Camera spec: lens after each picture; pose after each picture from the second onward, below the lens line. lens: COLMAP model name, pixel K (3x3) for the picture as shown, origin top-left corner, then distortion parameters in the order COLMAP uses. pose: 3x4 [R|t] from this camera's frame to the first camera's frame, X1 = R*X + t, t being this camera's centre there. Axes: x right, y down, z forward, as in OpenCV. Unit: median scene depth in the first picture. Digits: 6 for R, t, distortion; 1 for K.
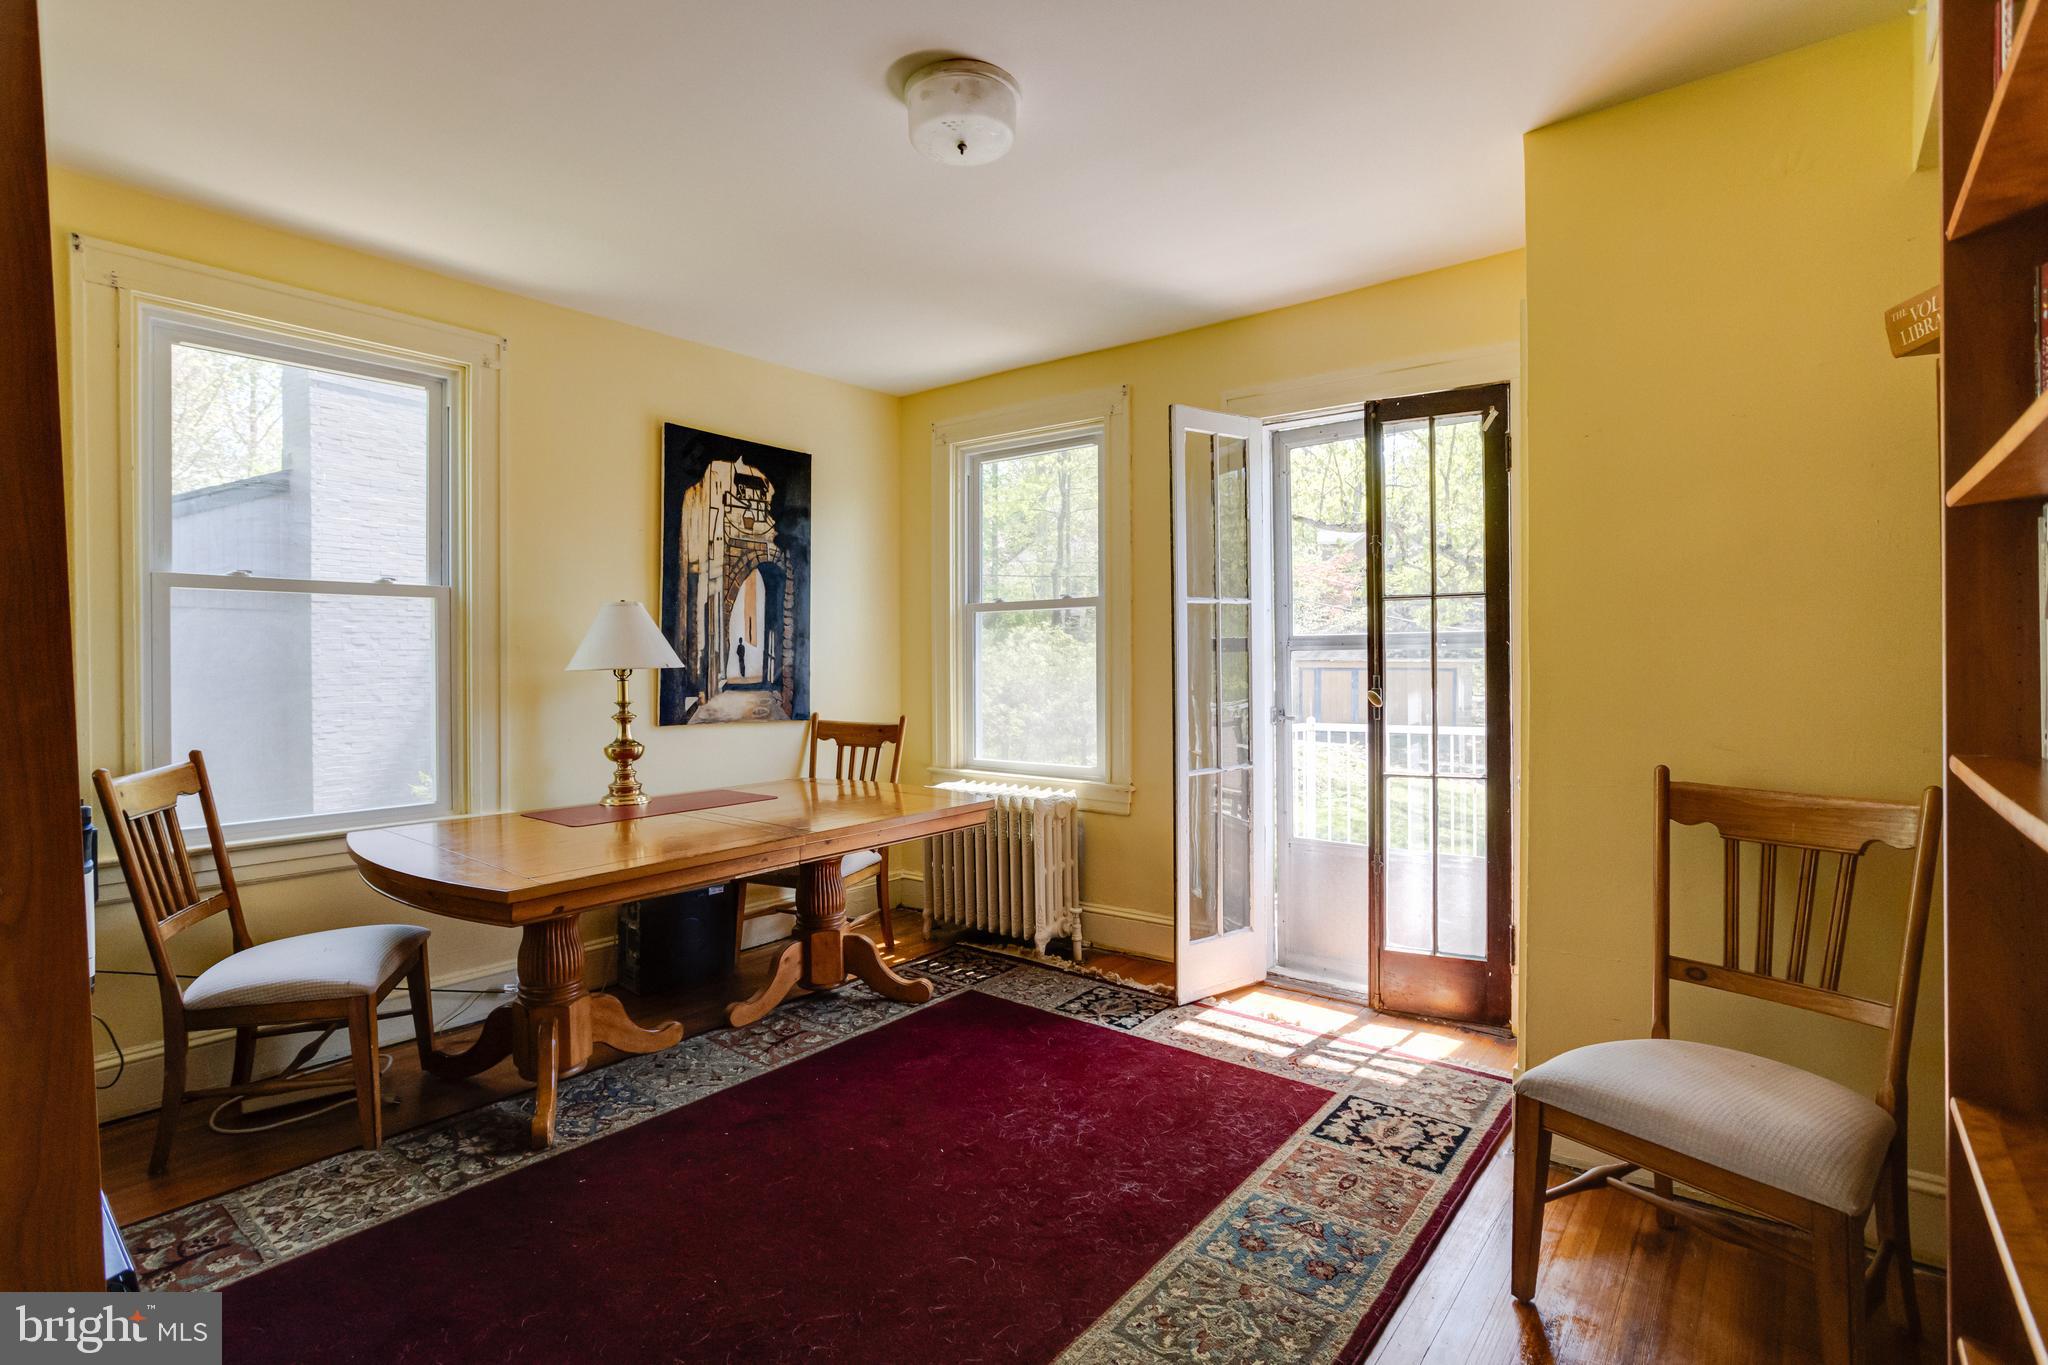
lens RADIAL K [[989.7, 0, 1020.1], [0, 989.7, 675.8], [0, 0, 1]] dist [-0.043672, 0.019770]
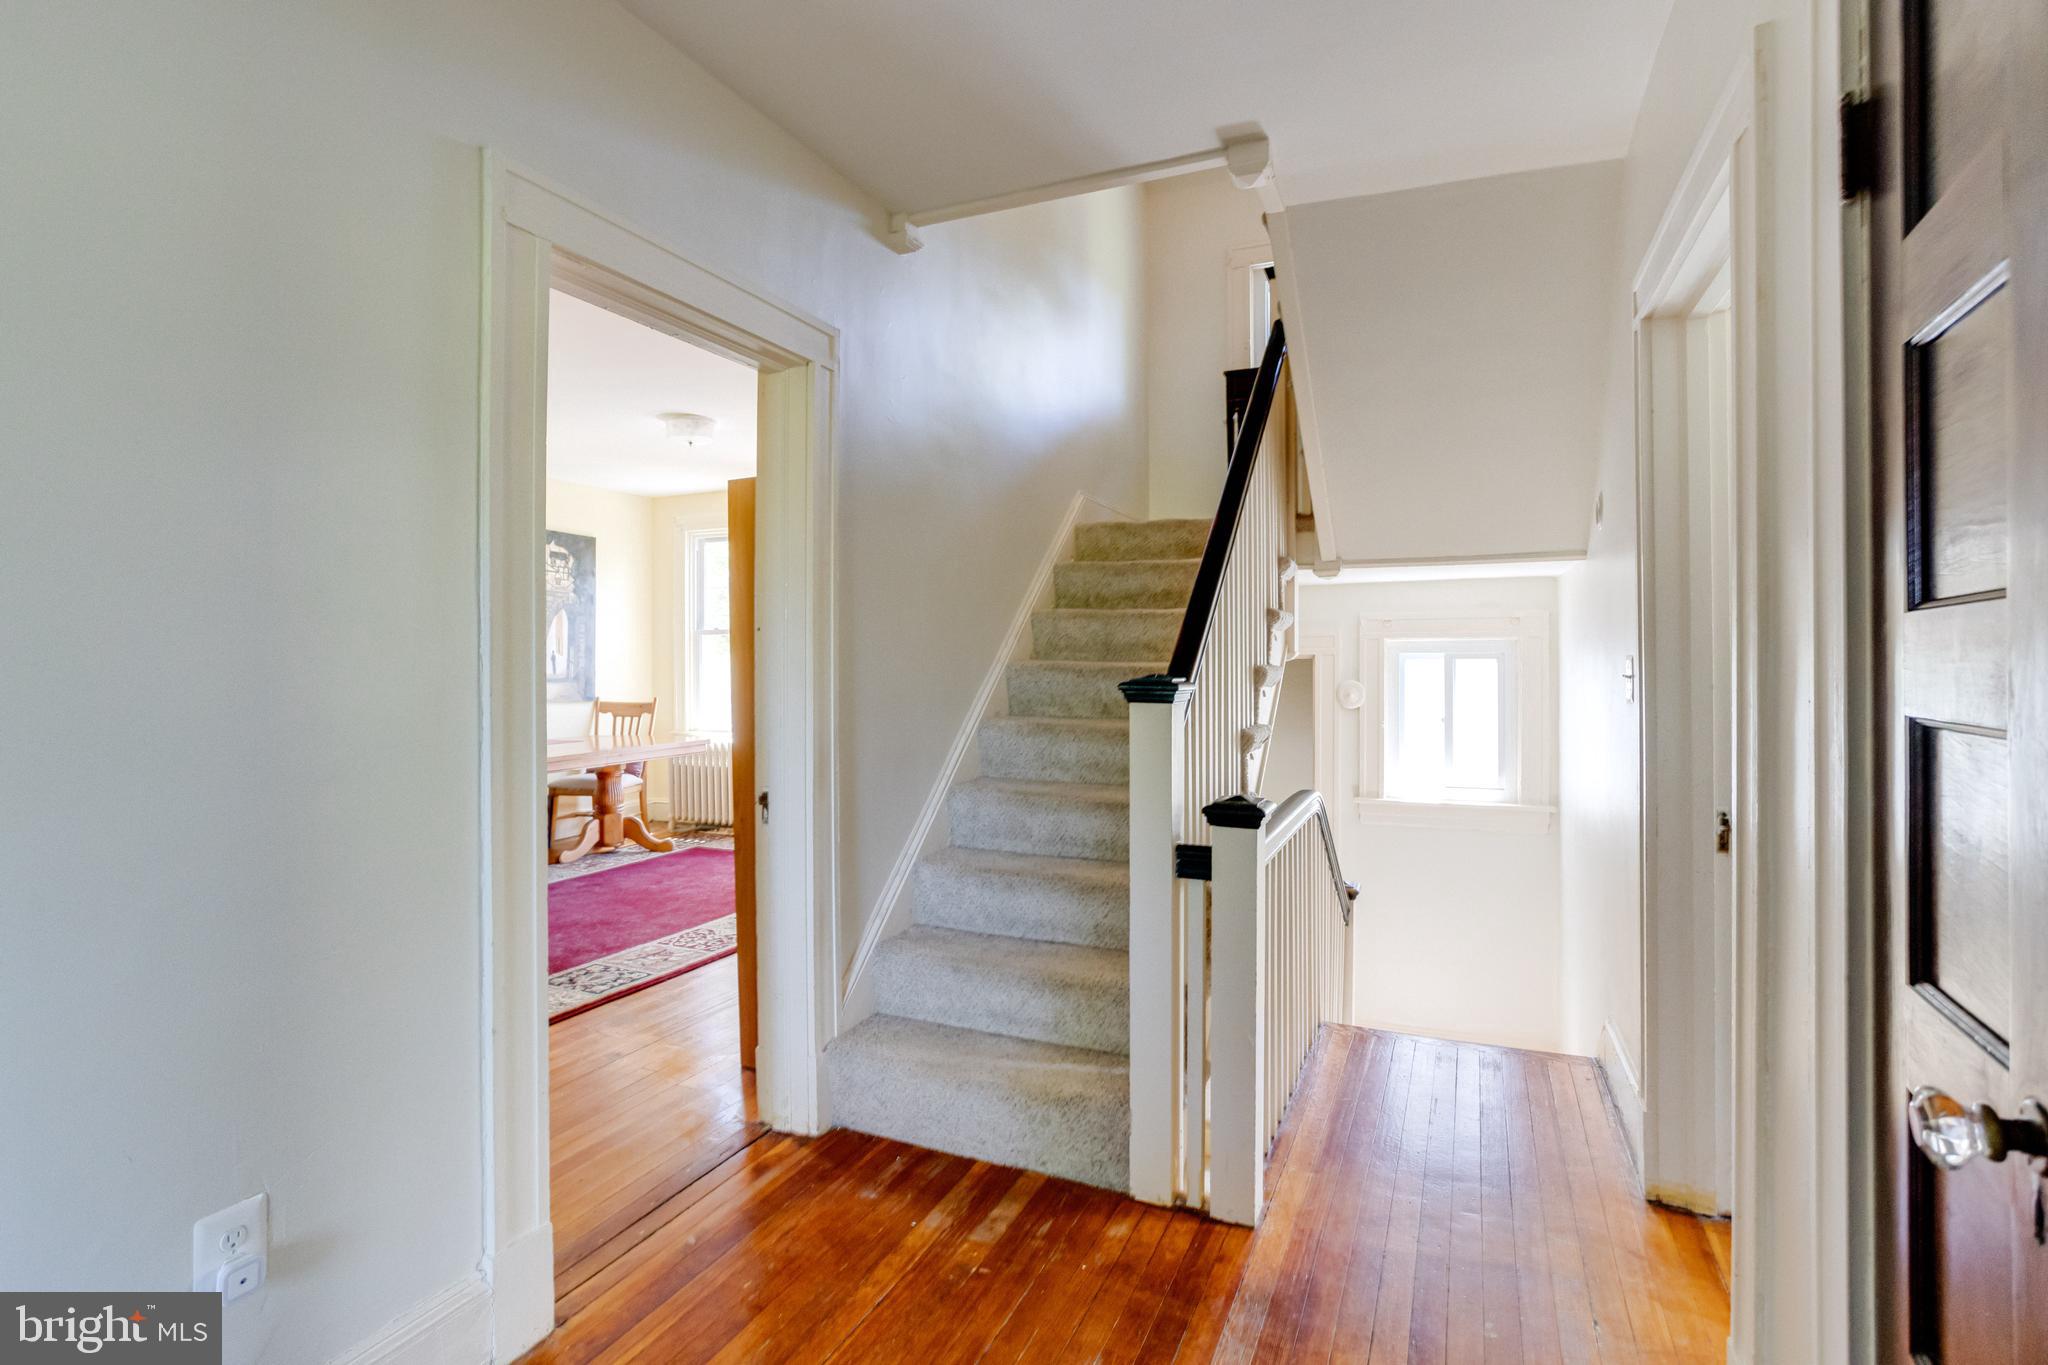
lens RADIAL K [[989.7, 0, 1020.1], [0, 989.7, 675.8], [0, 0, 1]] dist [-0.043672, 0.019770]
pose [[0.967993, 0.001358, 0.250974, 0.061061], [-0.001129, 0.999999, -0.001059, 0.004715], [-0.250976, 0.000742, 0.967993, -0.772408]]
